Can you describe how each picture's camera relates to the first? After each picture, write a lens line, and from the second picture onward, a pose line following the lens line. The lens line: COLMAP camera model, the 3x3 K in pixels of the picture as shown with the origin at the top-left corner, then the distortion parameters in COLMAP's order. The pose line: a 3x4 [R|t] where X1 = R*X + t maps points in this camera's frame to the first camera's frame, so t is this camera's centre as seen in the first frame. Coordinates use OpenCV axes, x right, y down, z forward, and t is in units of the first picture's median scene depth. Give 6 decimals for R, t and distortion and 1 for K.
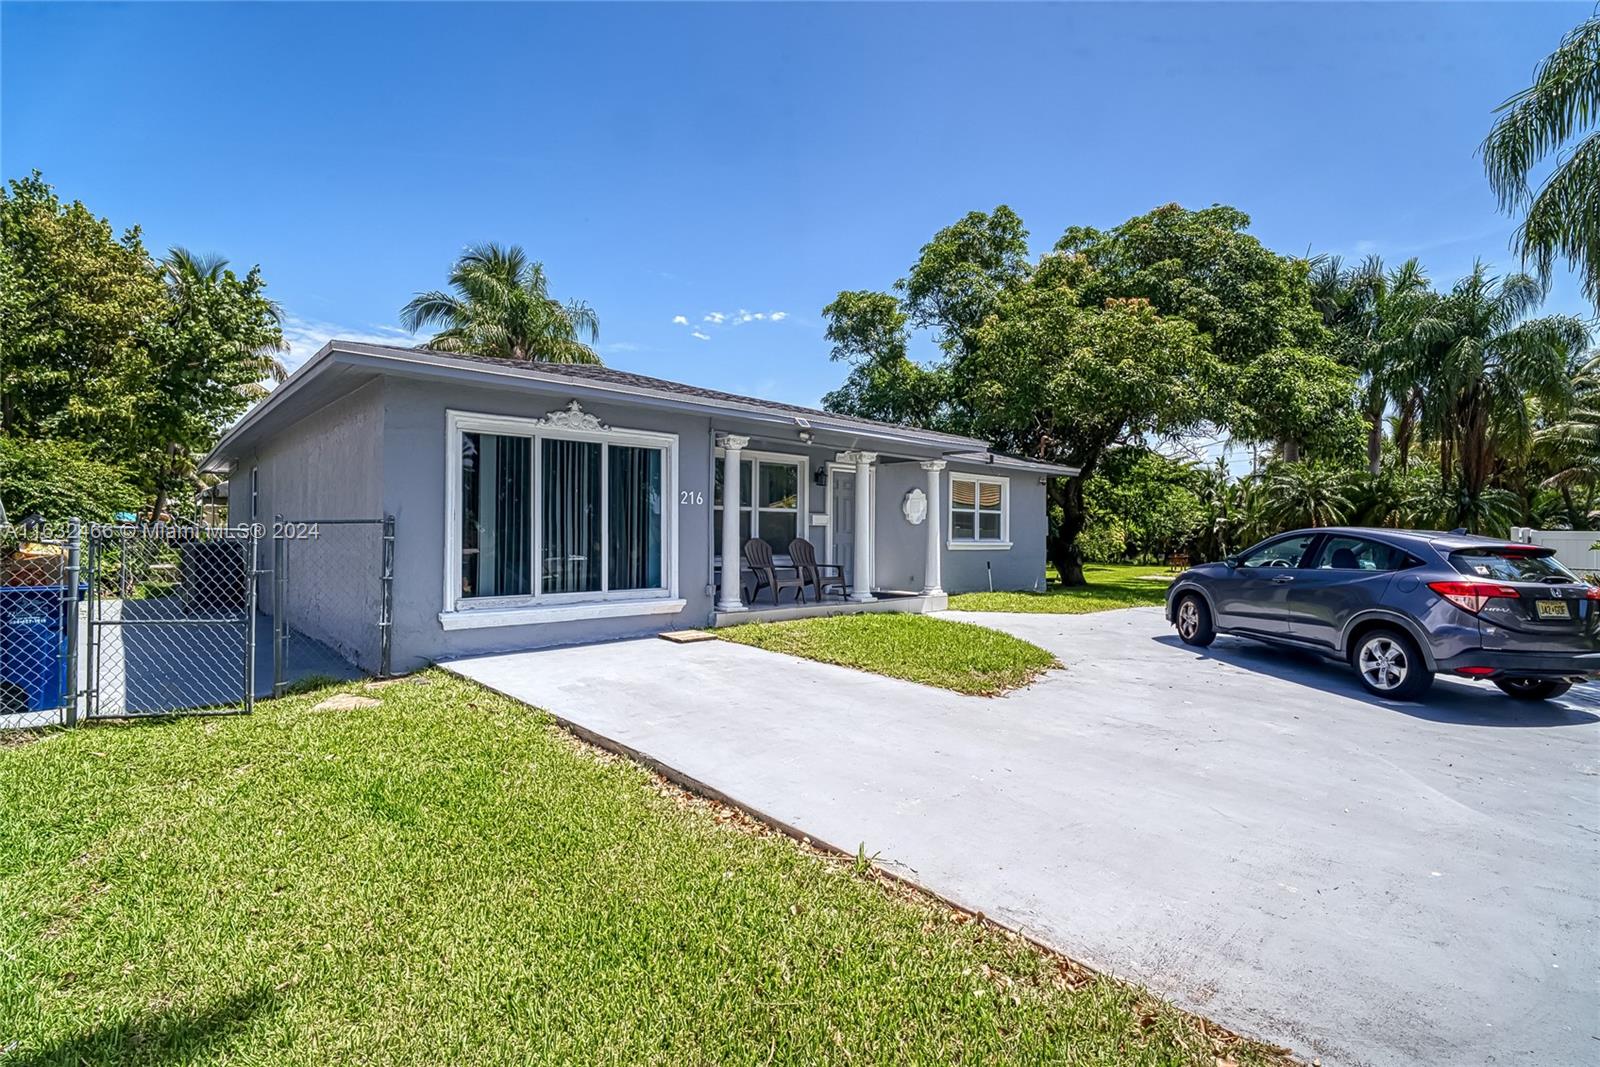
lens RADIAL K [[772.9, 0, 798.9], [0, 772.9, 533.0], [0, 0, 1]] dist [0.003618, -0.002833]
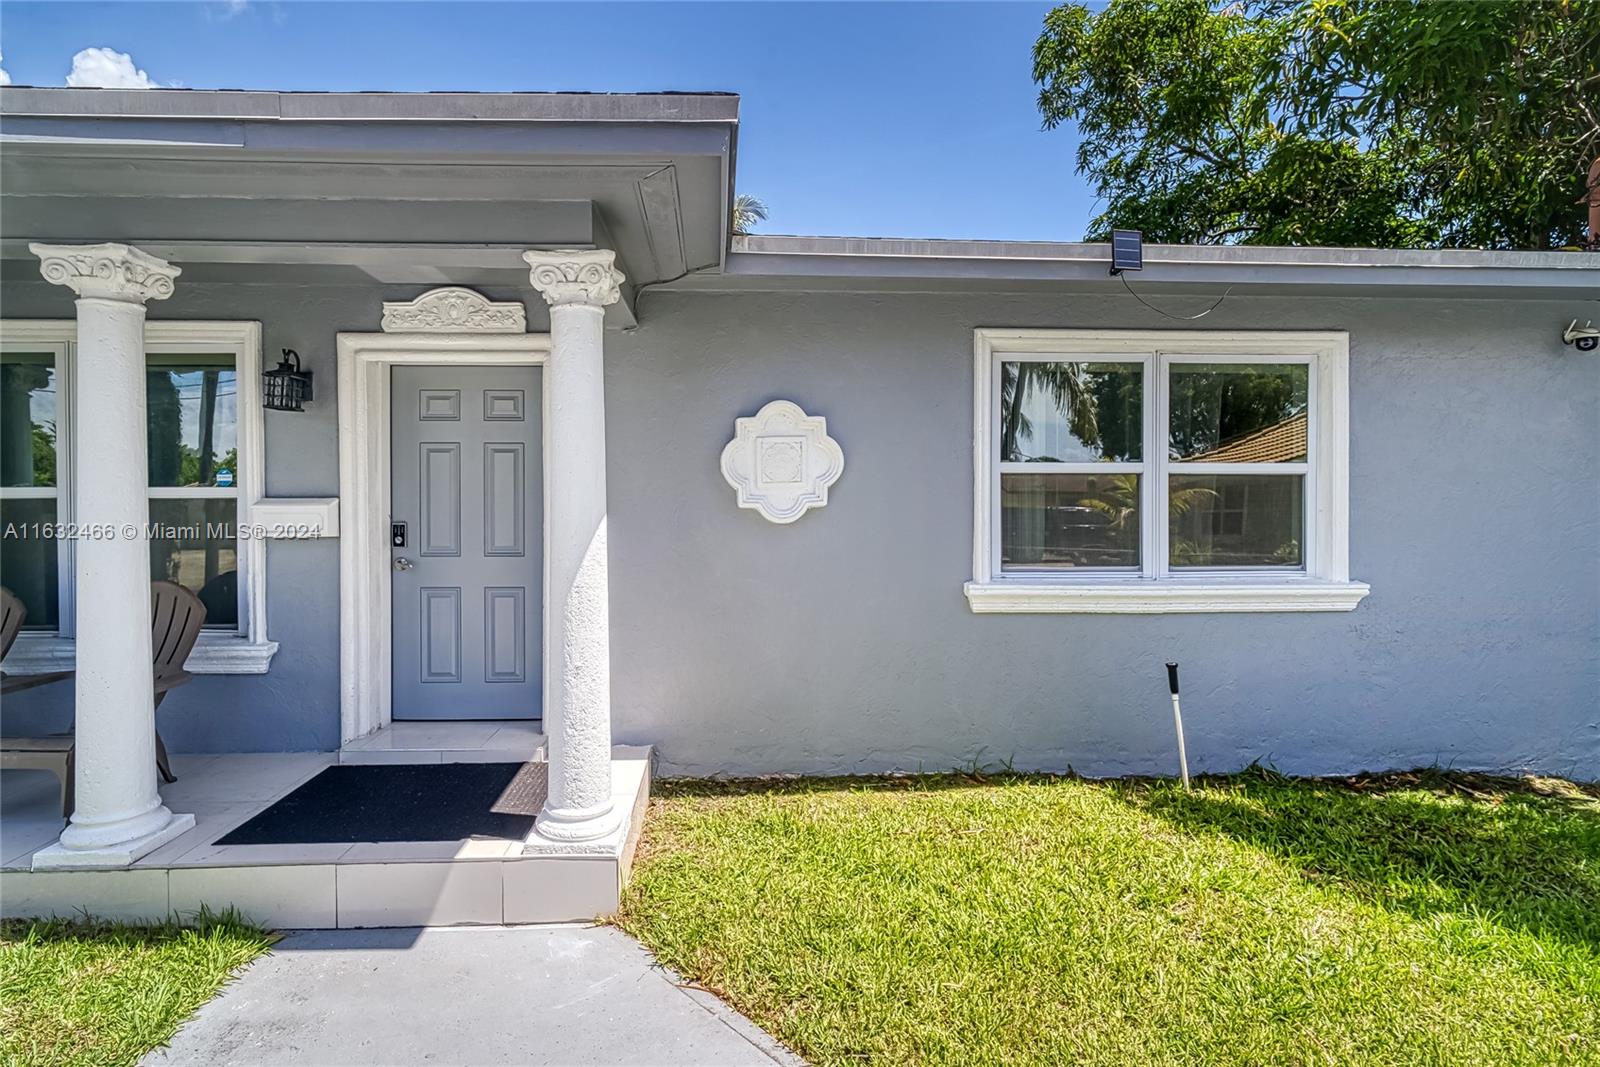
lens RADIAL K [[772.9, 0, 801.2], [0, 772.9, 533.8], [0, 0, 1]] dist [0.003618, -0.002833]
pose [[0.759549, -0.001843, -0.650447, 0.344576], [0.010129, 0.999908, 0.008994, -0.009815], [0.650371, -0.013420, 0.759498, 0.783930]]
